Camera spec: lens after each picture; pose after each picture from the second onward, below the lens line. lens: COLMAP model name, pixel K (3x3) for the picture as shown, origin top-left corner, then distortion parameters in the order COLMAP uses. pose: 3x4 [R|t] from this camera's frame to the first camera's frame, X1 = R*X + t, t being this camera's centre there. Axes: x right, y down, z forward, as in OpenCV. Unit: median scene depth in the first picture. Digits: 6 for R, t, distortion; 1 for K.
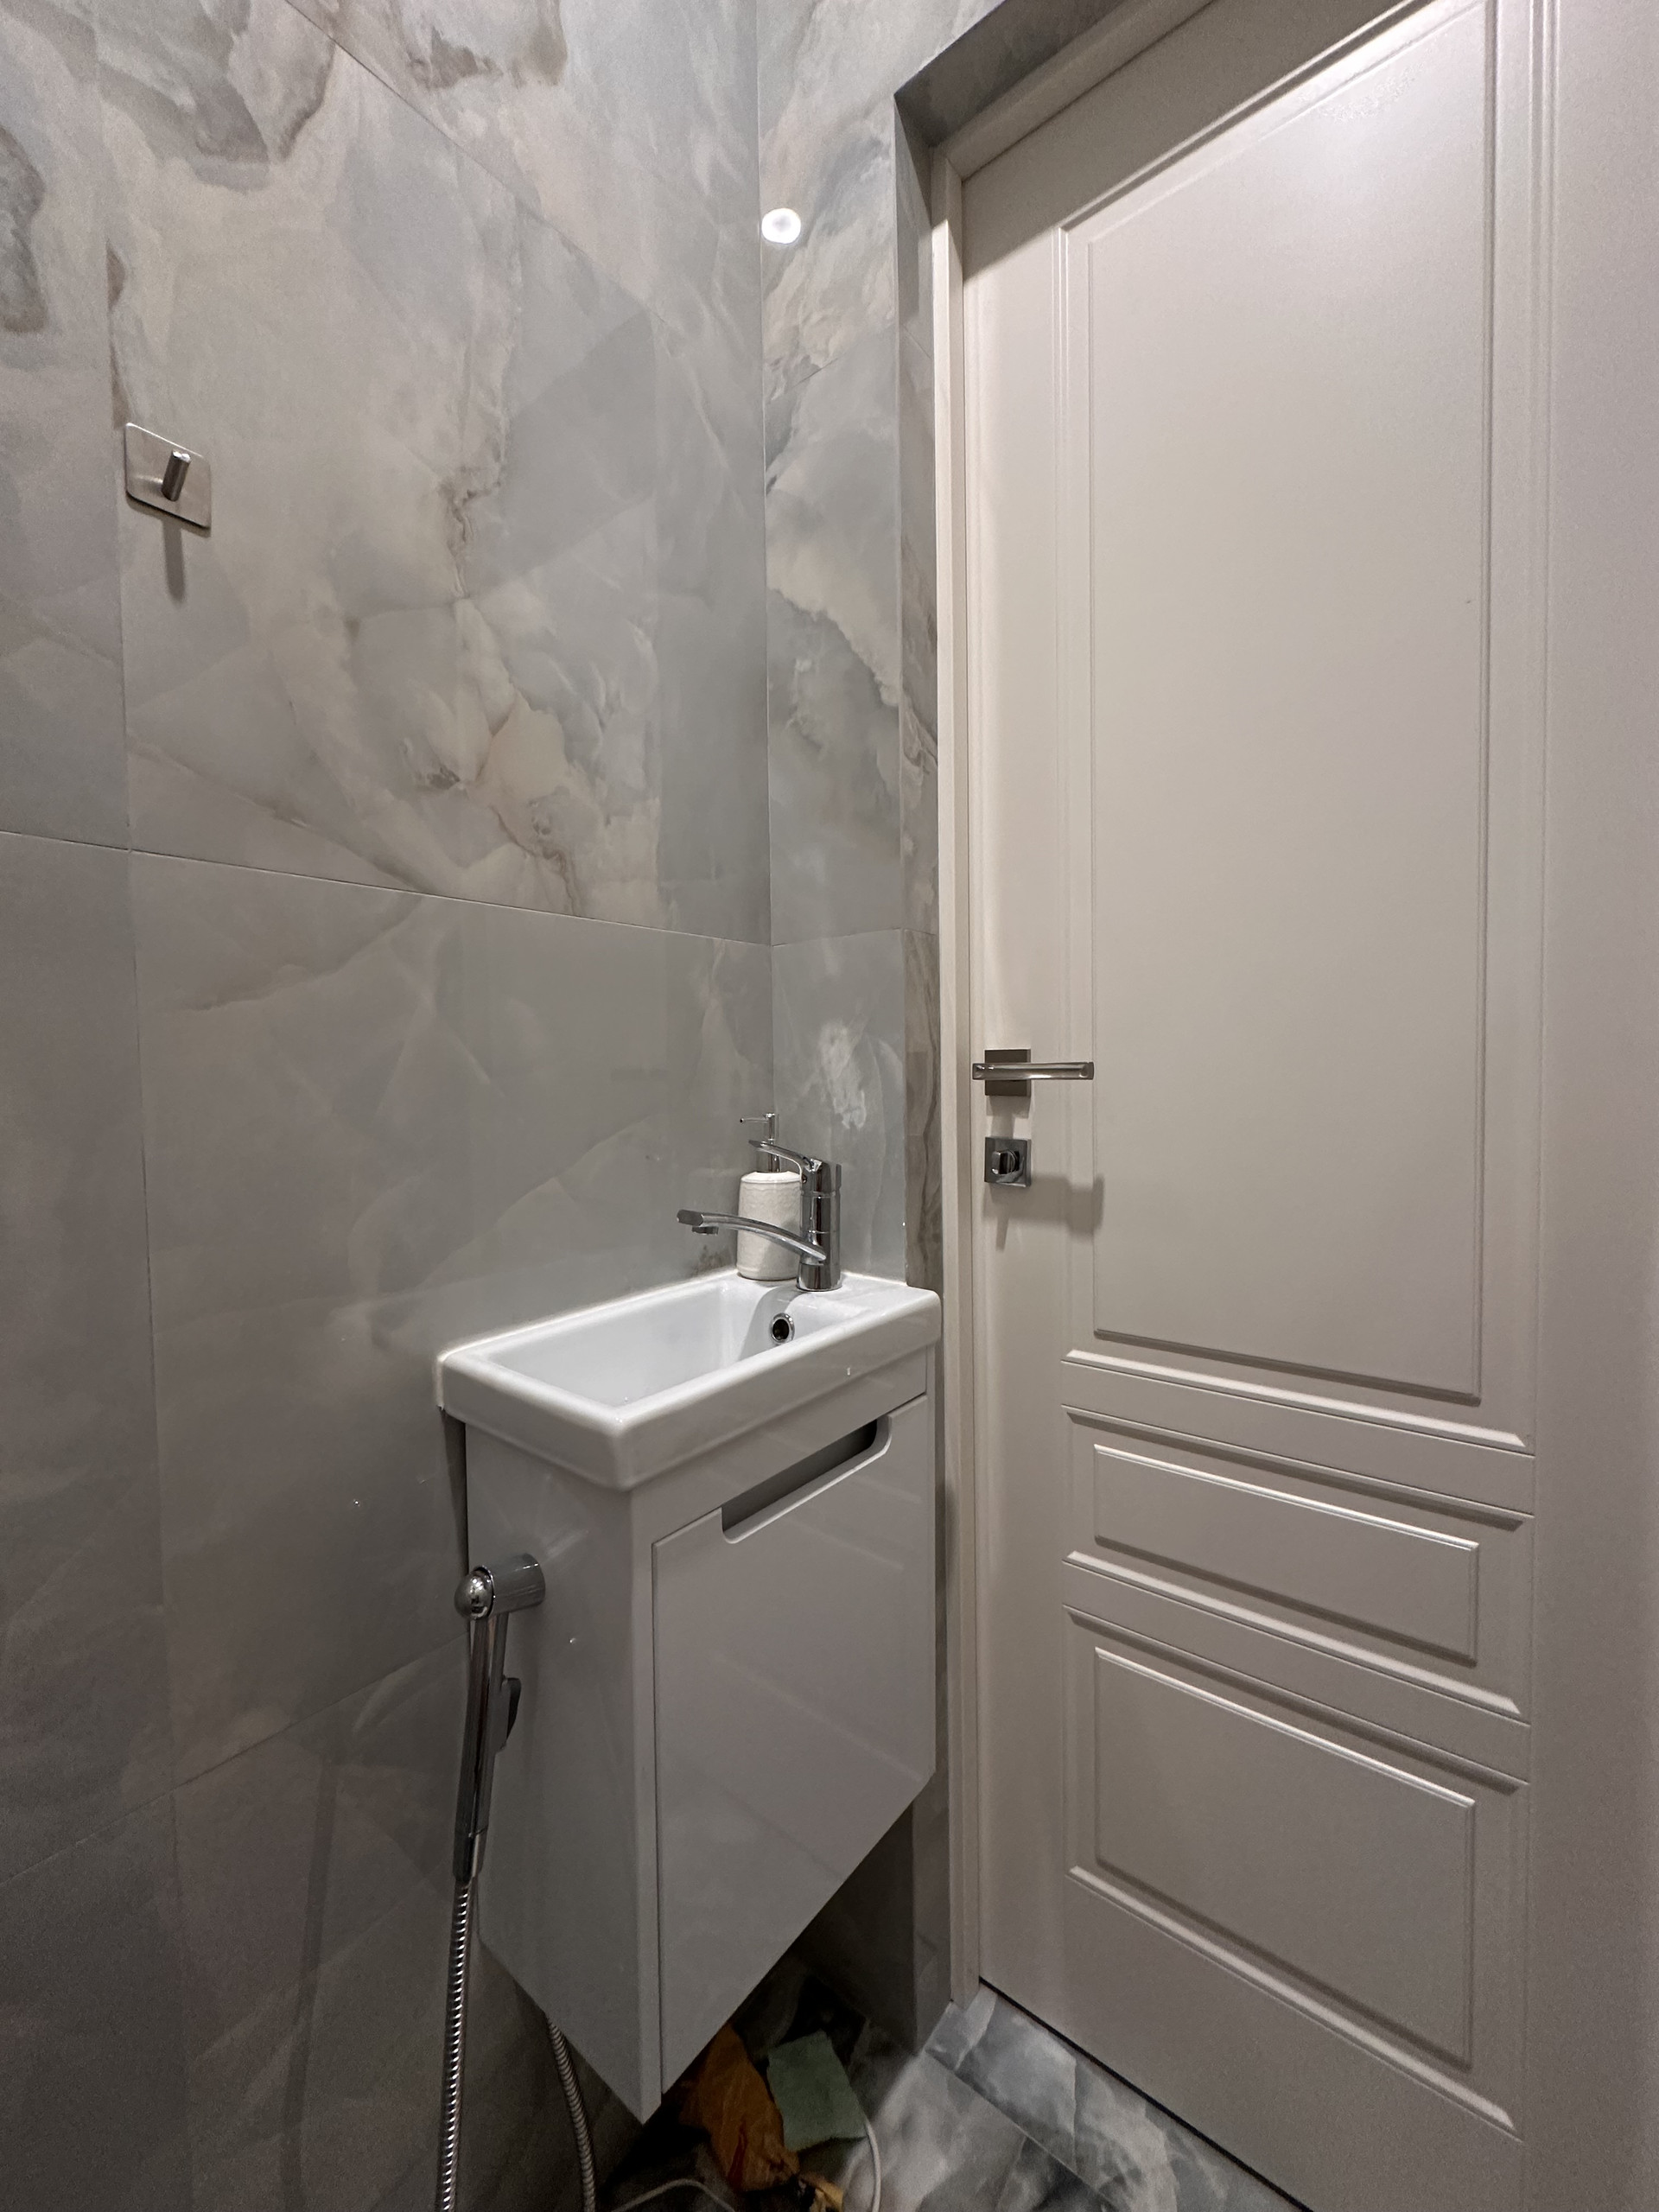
lens RADIAL K [[883.6, 0, 820.9], [0, 883.6, 1103.3], [0, 0, 1]] dist [-0.002465, 0.000339]
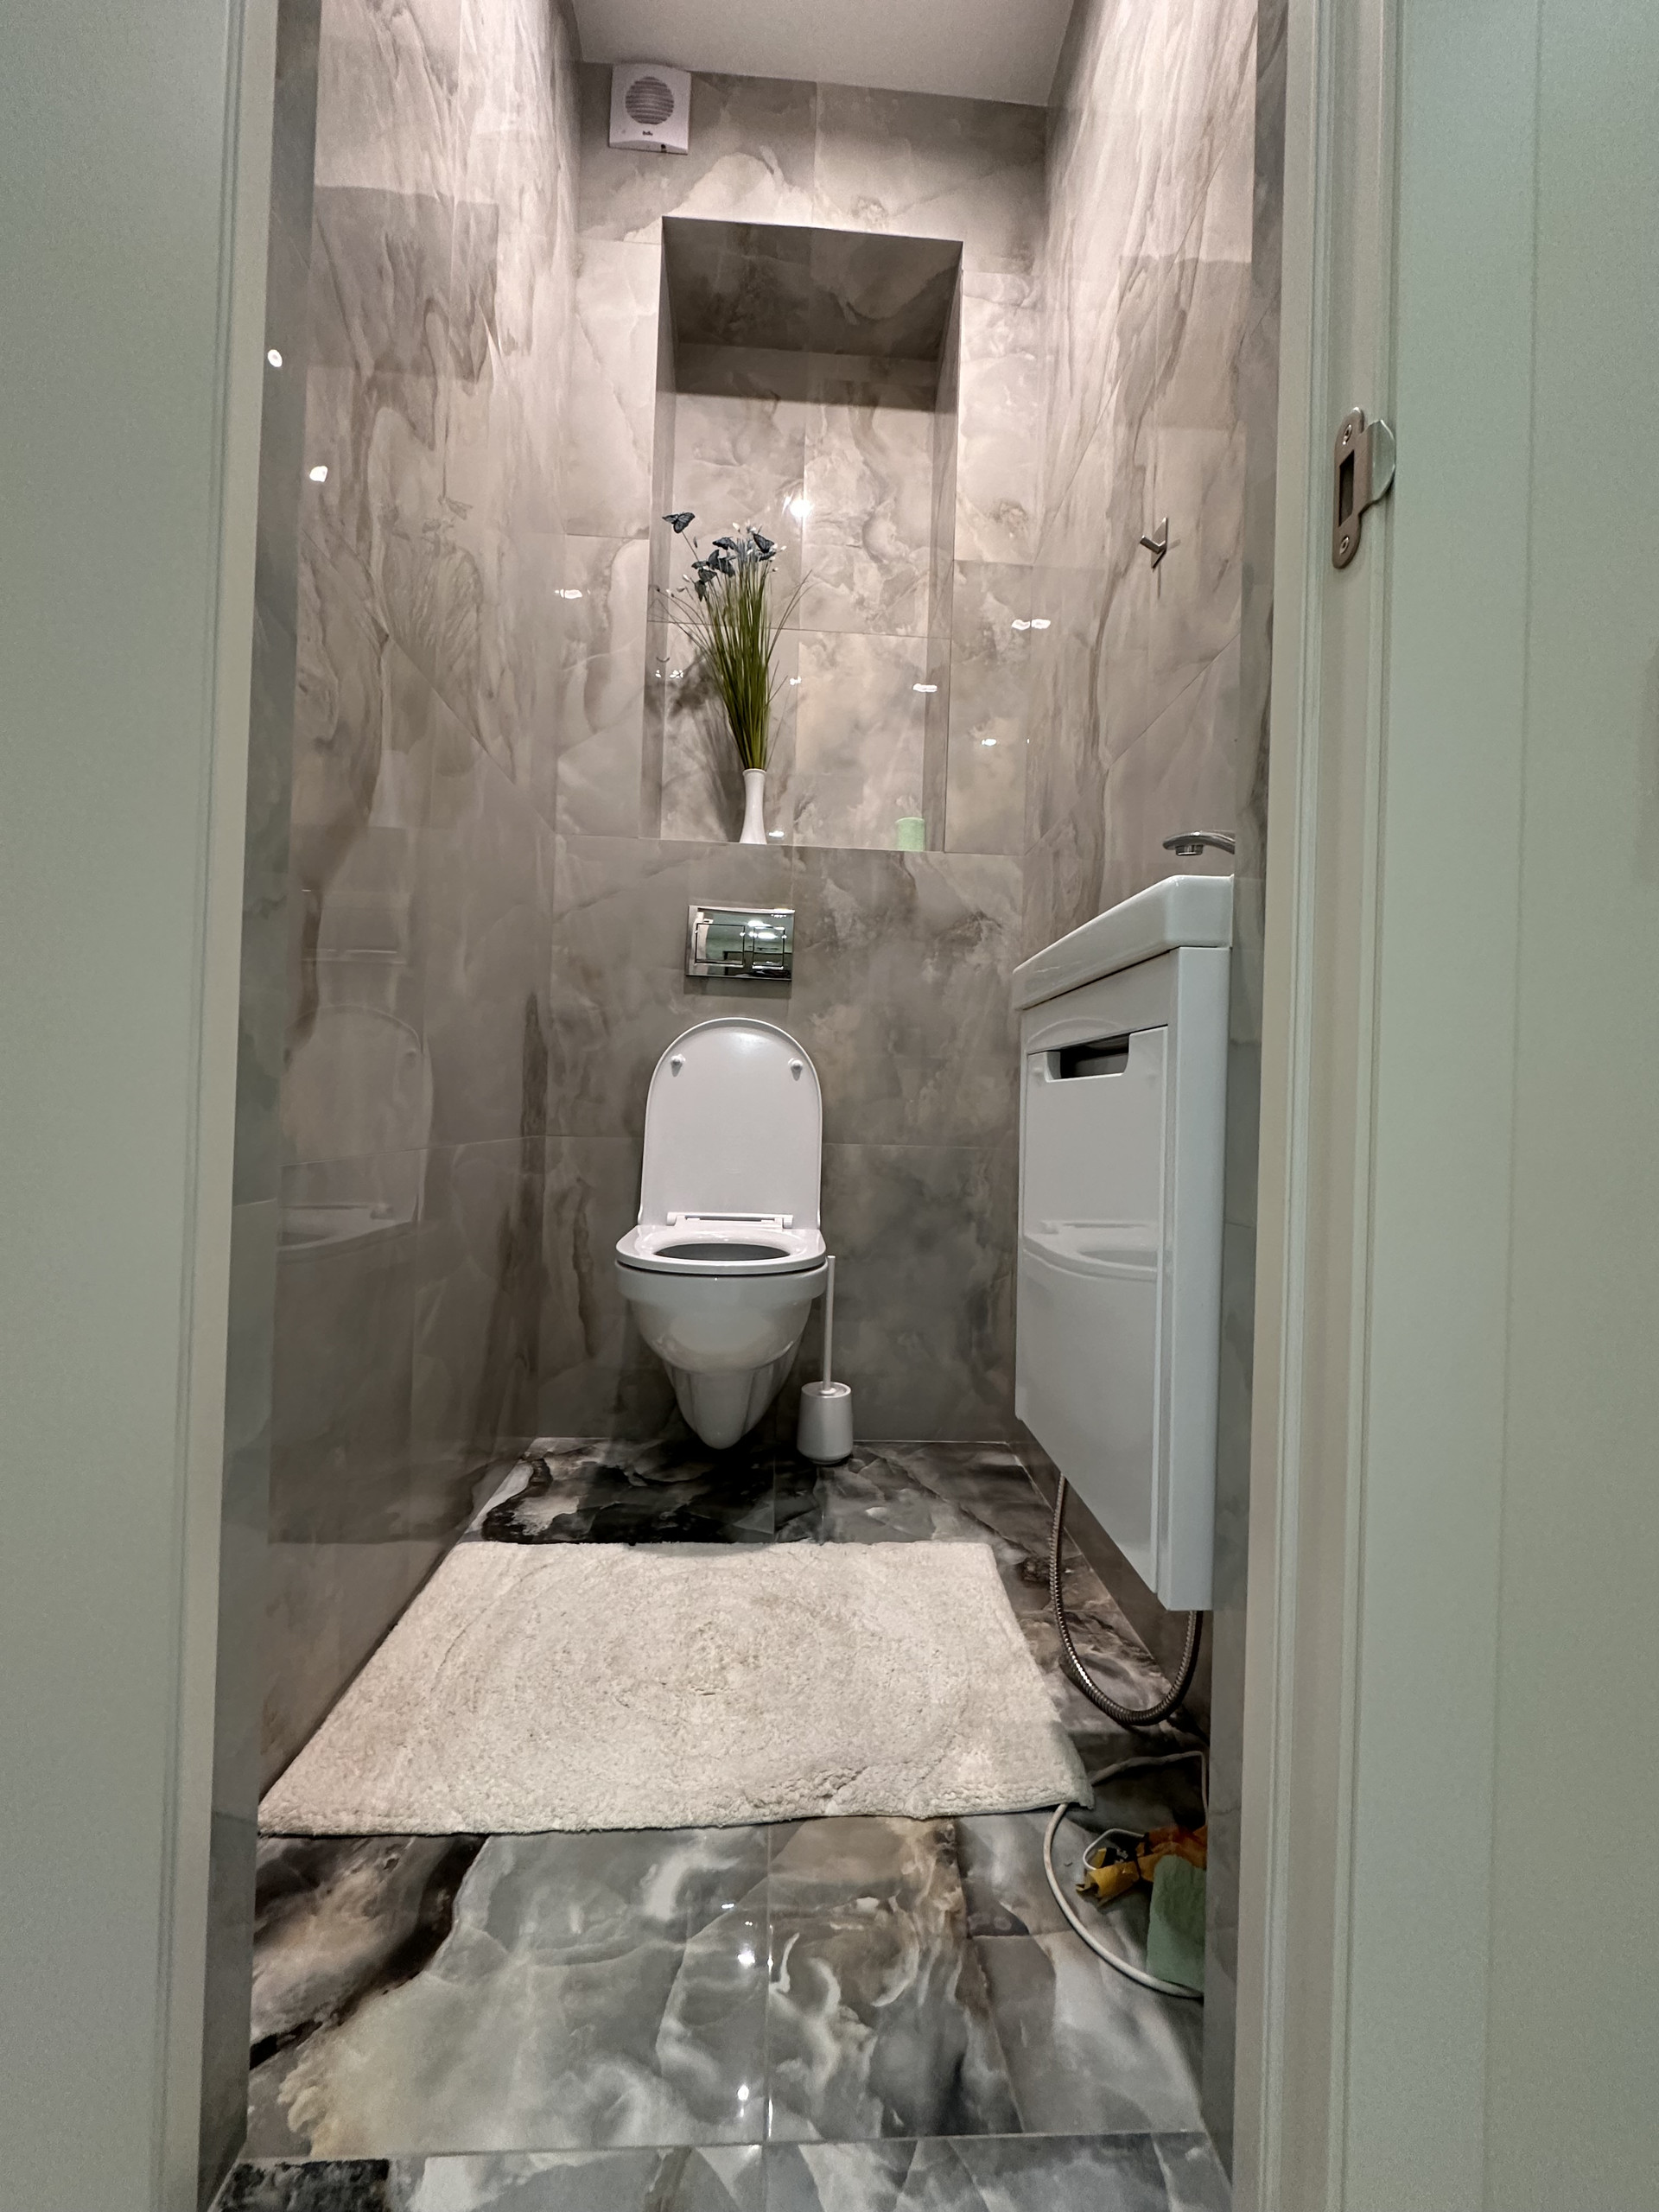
lens RADIAL K [[883.6, 0, 831.8], [0, 883.6, 1105.8], [0, 0, 1]] dist [-0.002465, 0.000339]
pose [[-0.746388, -0.012845, -0.665388, 0.892978], [-0.042265, 0.998710, 0.028130, 0.431781], [0.664168, 0.049118, -0.745968, 1.531619]]
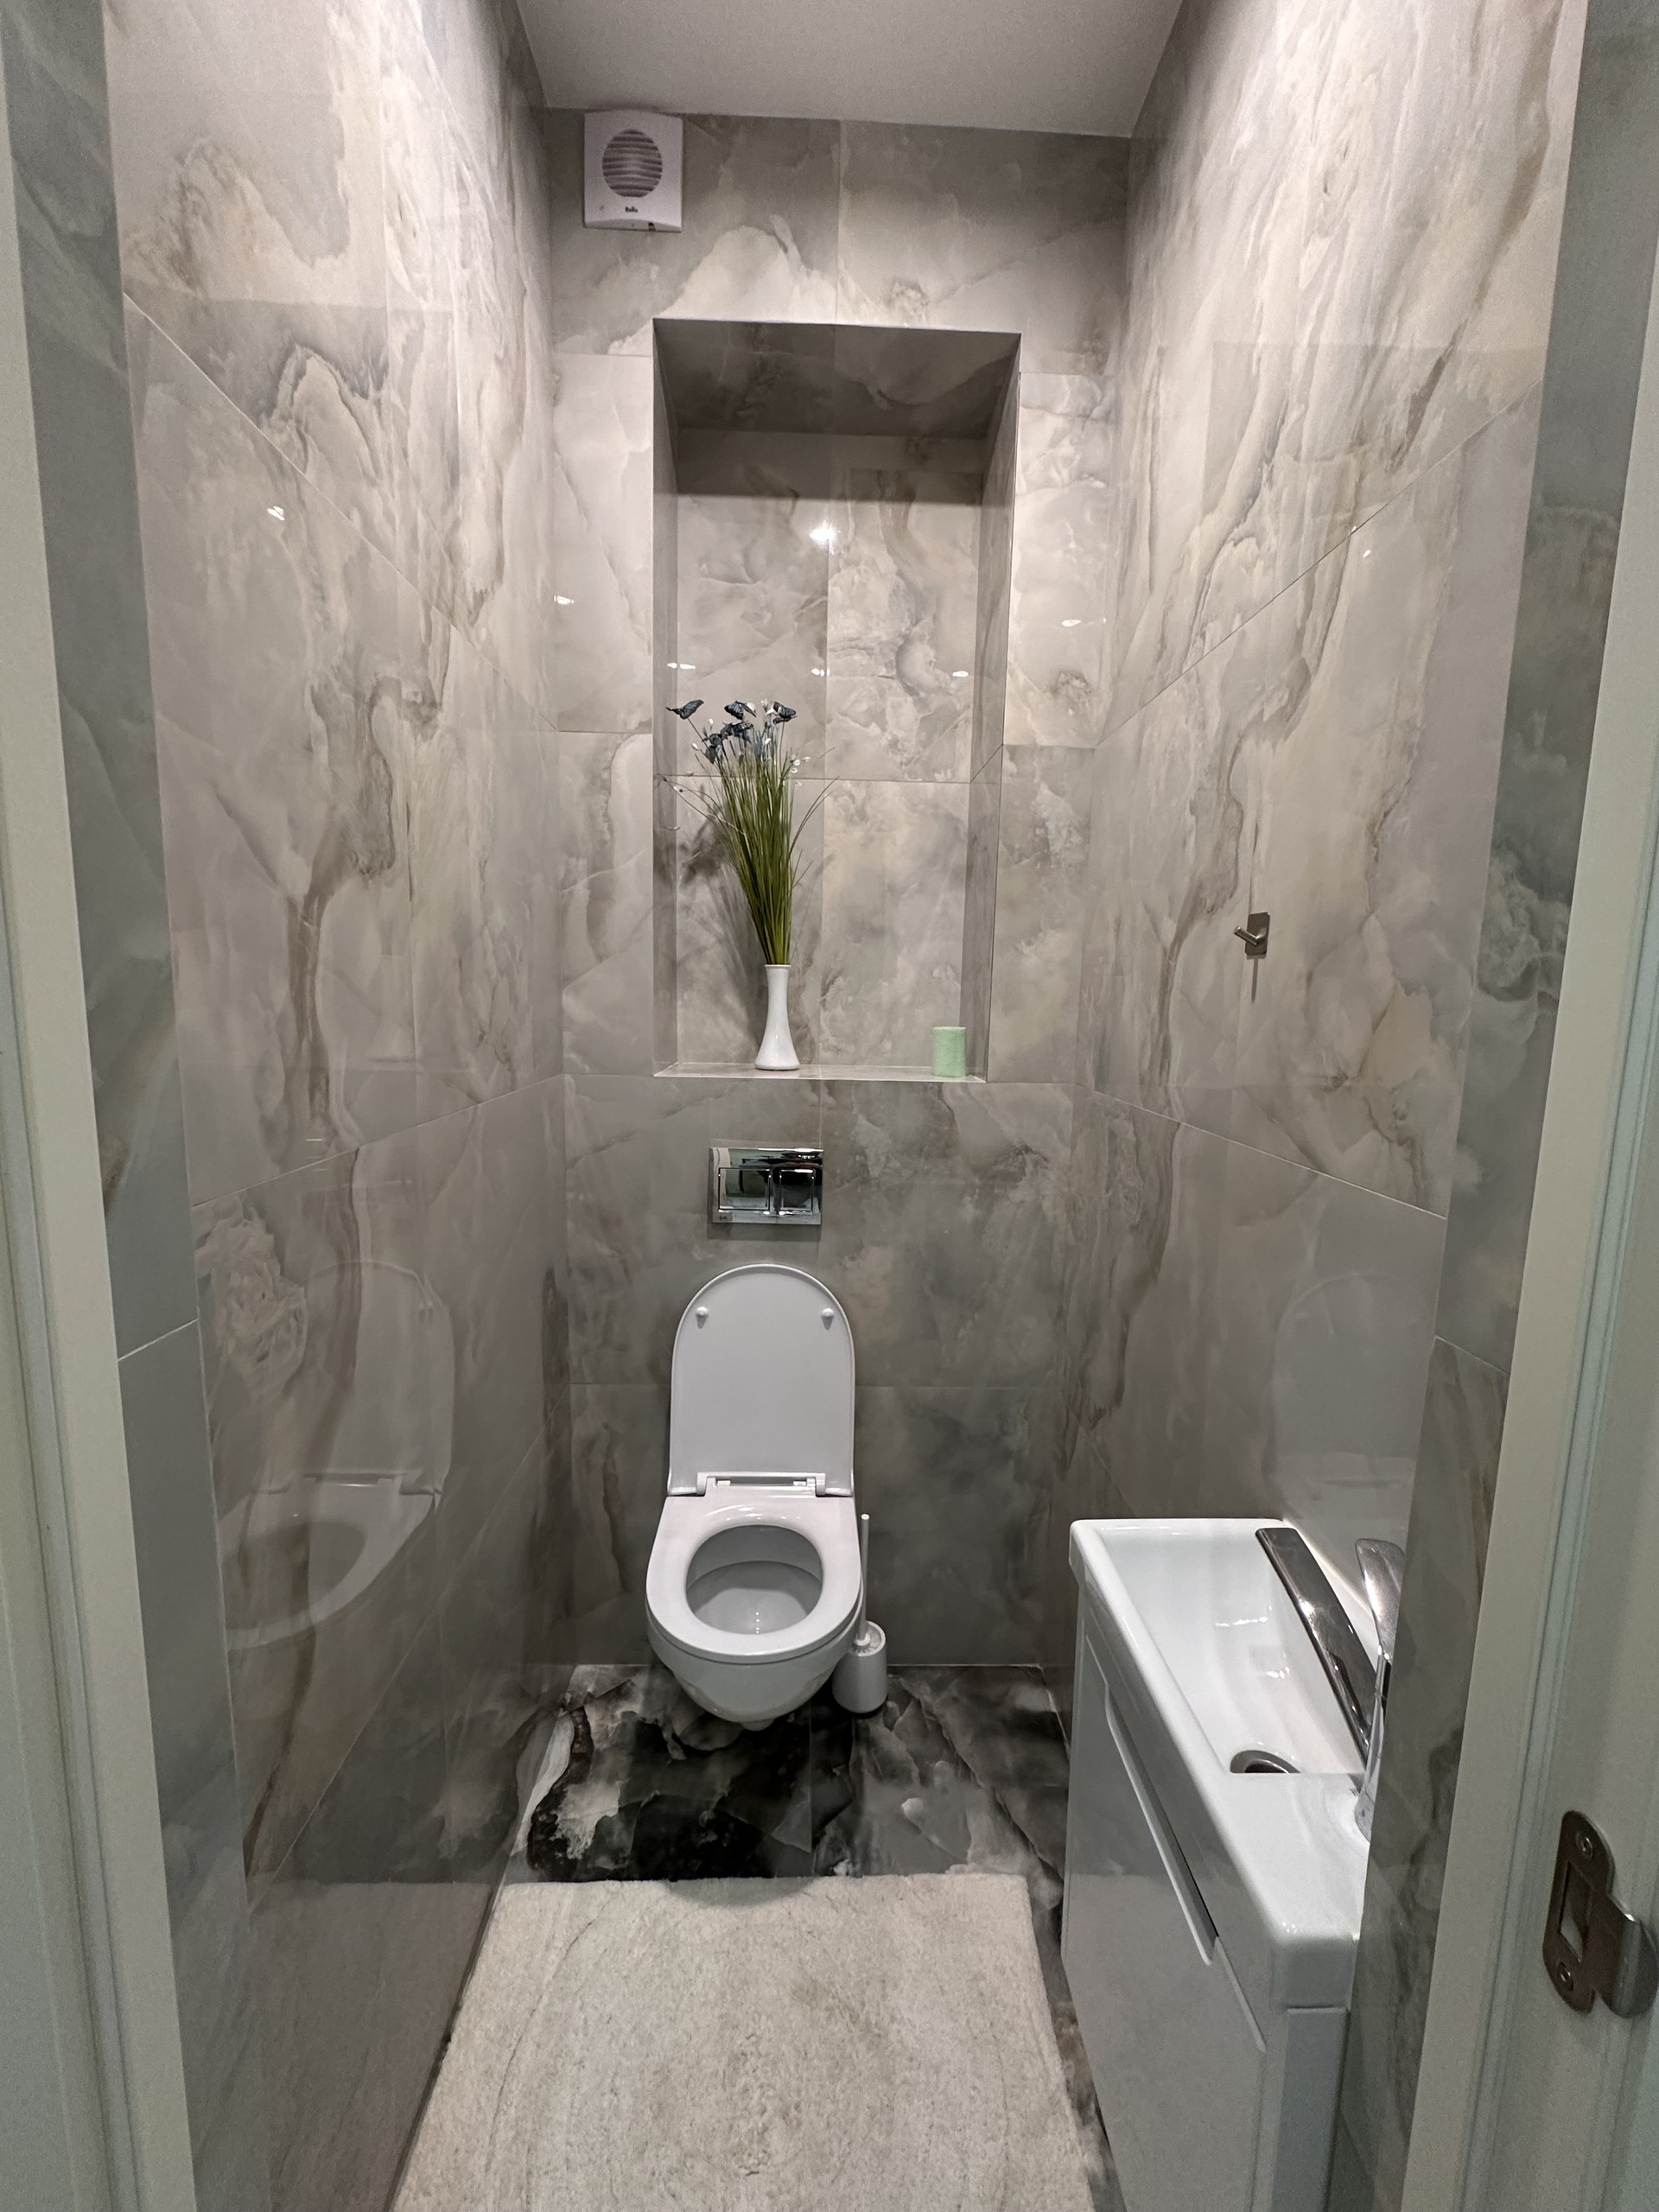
lens RADIAL K [[883.6, 0, 830.4], [0, 883.6, 1102.3], [0, 0, 1]] dist [-0.002465, 0.000339]
pose [[-0.766221, 0.084749, -0.636964, 0.777239], [-0.031635, 0.985087, 0.169122, -0.468167], [0.641799, 0.149735, -0.752113, 1.324648]]
